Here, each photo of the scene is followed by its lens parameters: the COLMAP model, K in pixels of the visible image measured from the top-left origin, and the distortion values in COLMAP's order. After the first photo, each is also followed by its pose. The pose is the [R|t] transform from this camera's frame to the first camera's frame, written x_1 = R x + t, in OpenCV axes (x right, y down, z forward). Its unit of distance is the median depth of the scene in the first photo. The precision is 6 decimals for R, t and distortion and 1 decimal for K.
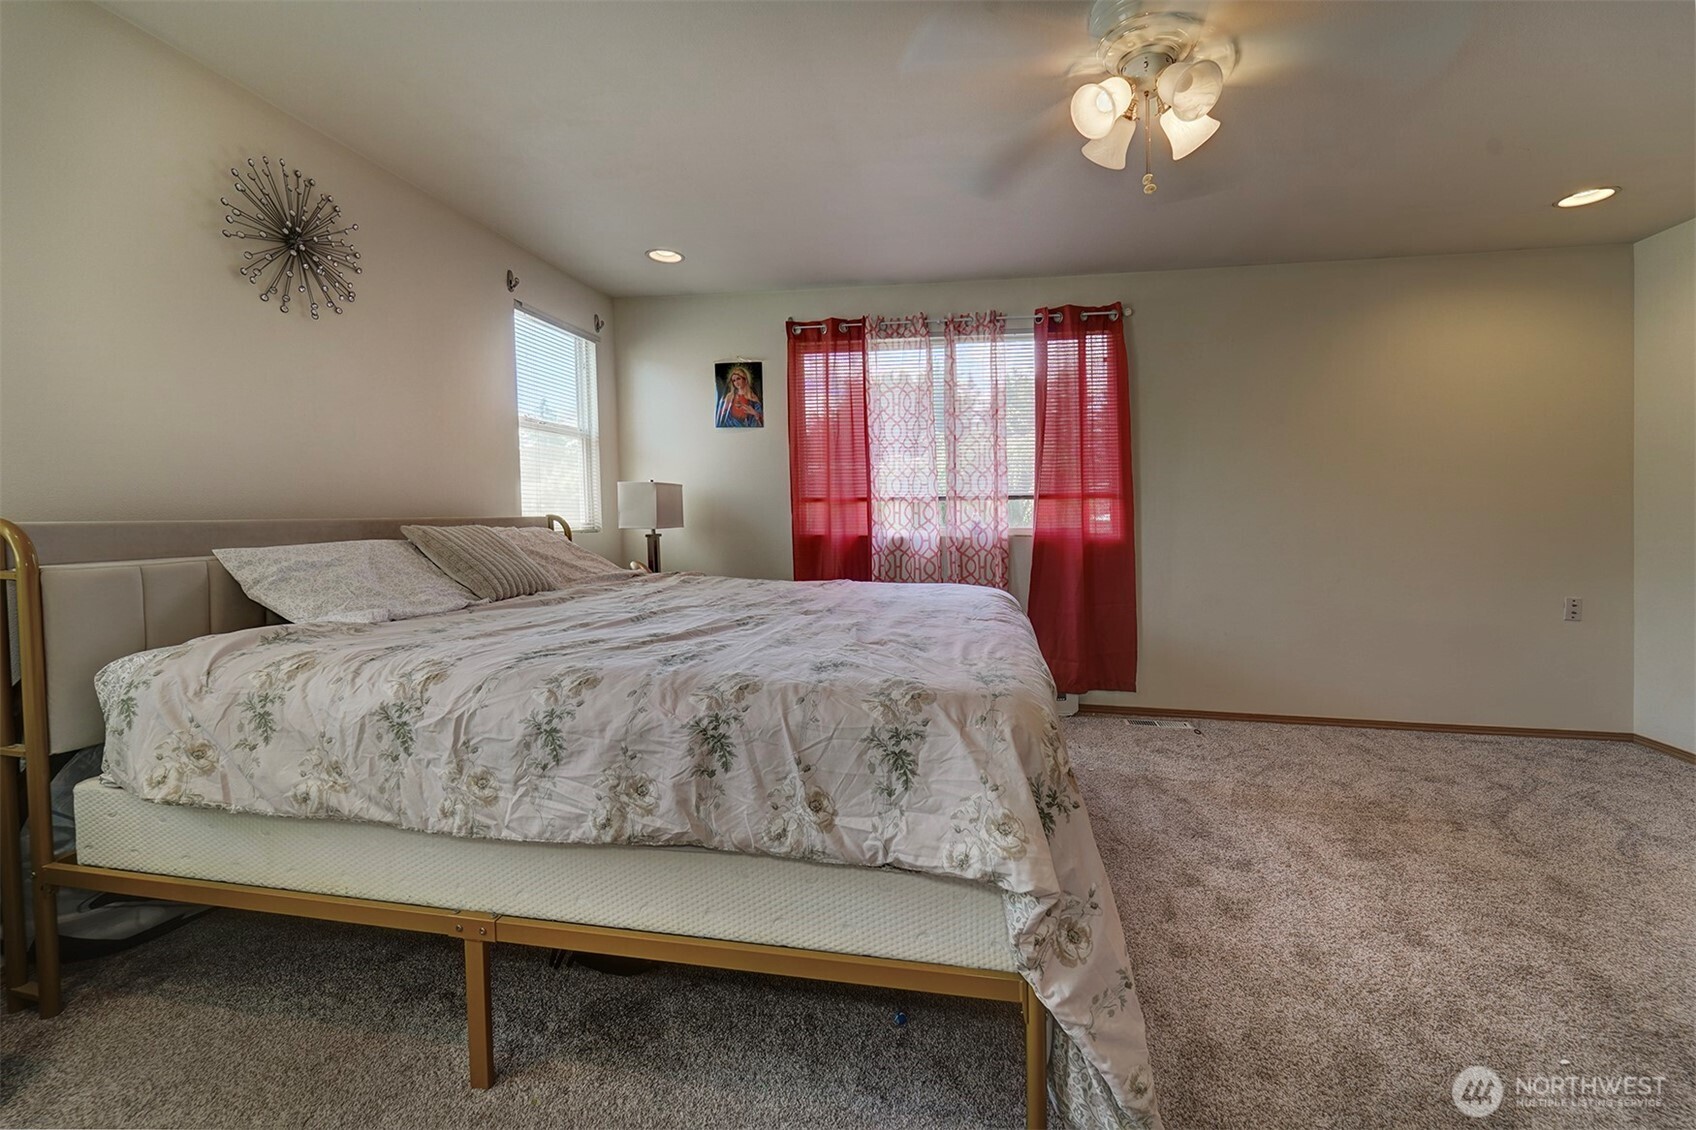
lens RADIAL K [[691.9, 0, 851.5], [0, 691.9, 559.0], [0, 0, 1]] dist [0.000737, 0.000126]
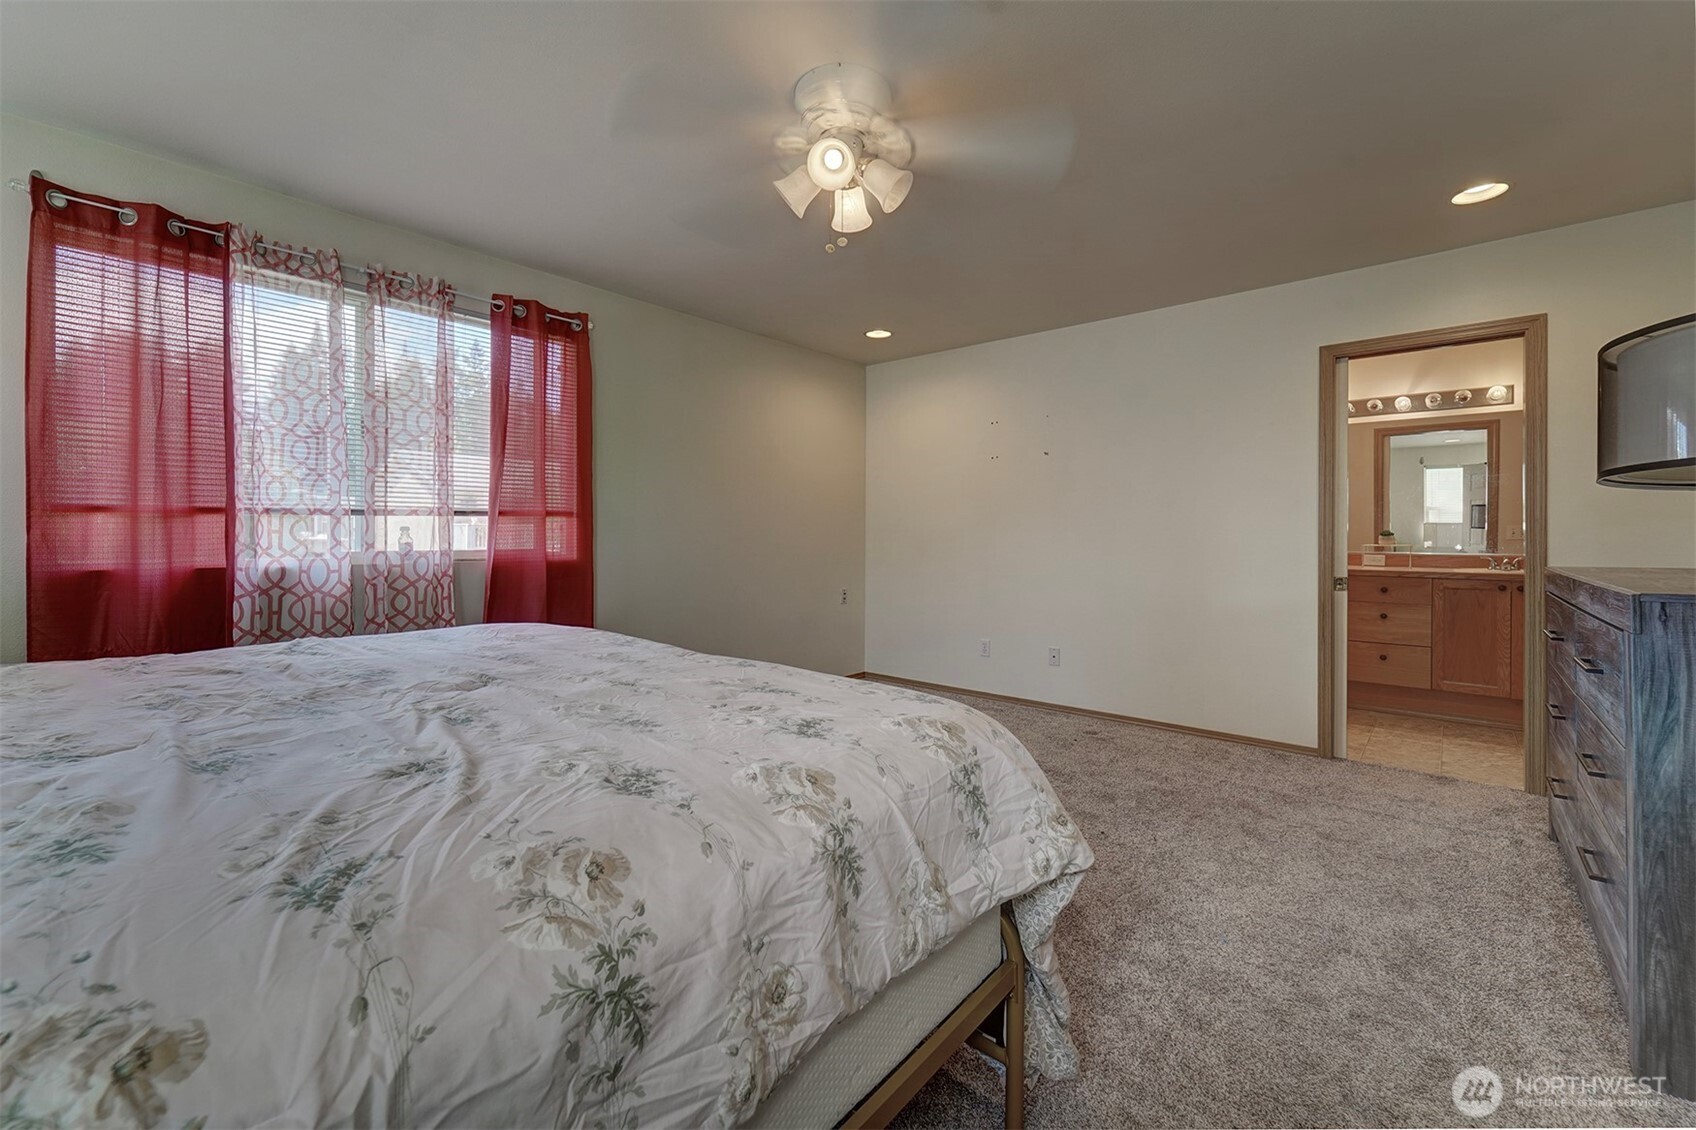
lens RADIAL K [[691.9, 0, 851.5], [0, 691.9, 559.0], [0, 0, 1]] dist [0.000737, 0.000126]
pose [[0.508523, -0.032475, 0.860436, -0.246460], [0.055591, 0.998442, 0.004829, -0.014001], [-0.859252, 0.045376, 0.509536, 0.196450]]
